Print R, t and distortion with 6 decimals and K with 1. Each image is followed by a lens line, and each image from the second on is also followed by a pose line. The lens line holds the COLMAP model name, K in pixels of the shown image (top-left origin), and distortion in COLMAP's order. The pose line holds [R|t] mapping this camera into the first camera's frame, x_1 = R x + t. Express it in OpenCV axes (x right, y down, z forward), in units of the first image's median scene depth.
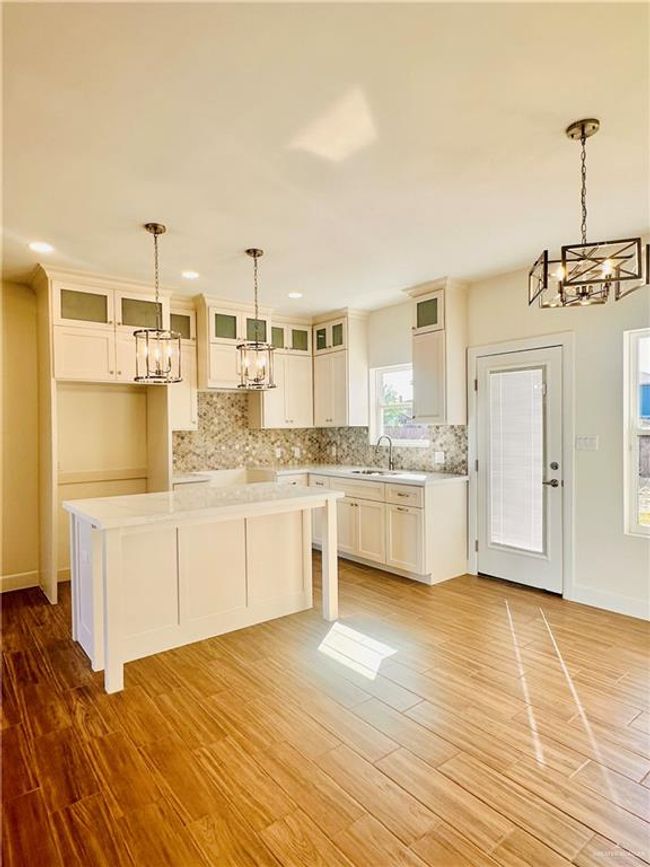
lens RADIAL K [[495.4, 0, 323.9], [0, 495.4, 434.7], [0, 0, 1]] dist [-0.005008, -0.001859]
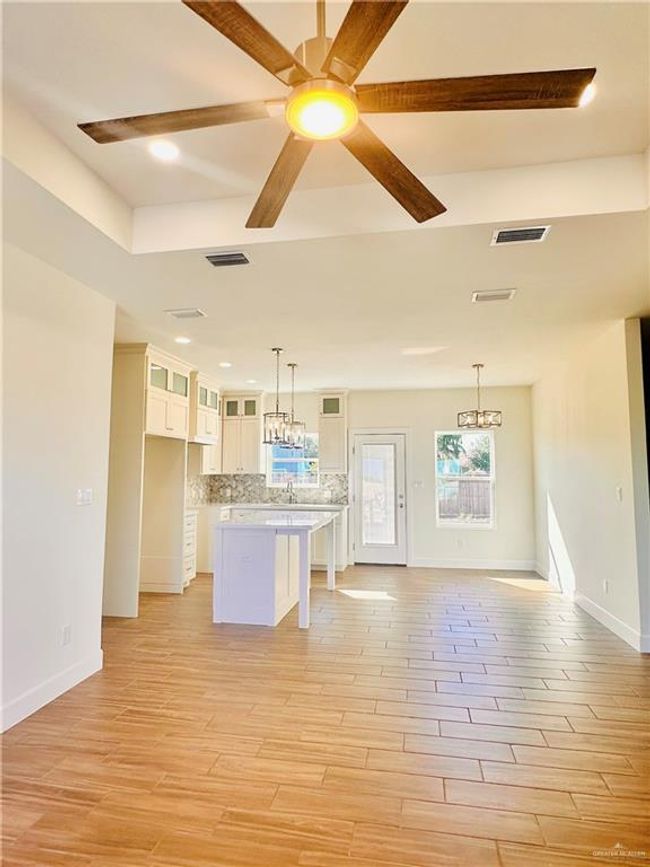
lens RADIAL K [[495.4, 0, 325.6], [0, 495.4, 435.8], [0, 0, 1]] dist [-0.005008, -0.001859]
pose [[0.748932, 0.068161, 0.659132, -0.866746], [-0.002097, 0.994934, -0.100504, 0.019376], [-0.662643, 0.073888, 0.745281, -0.206221]]
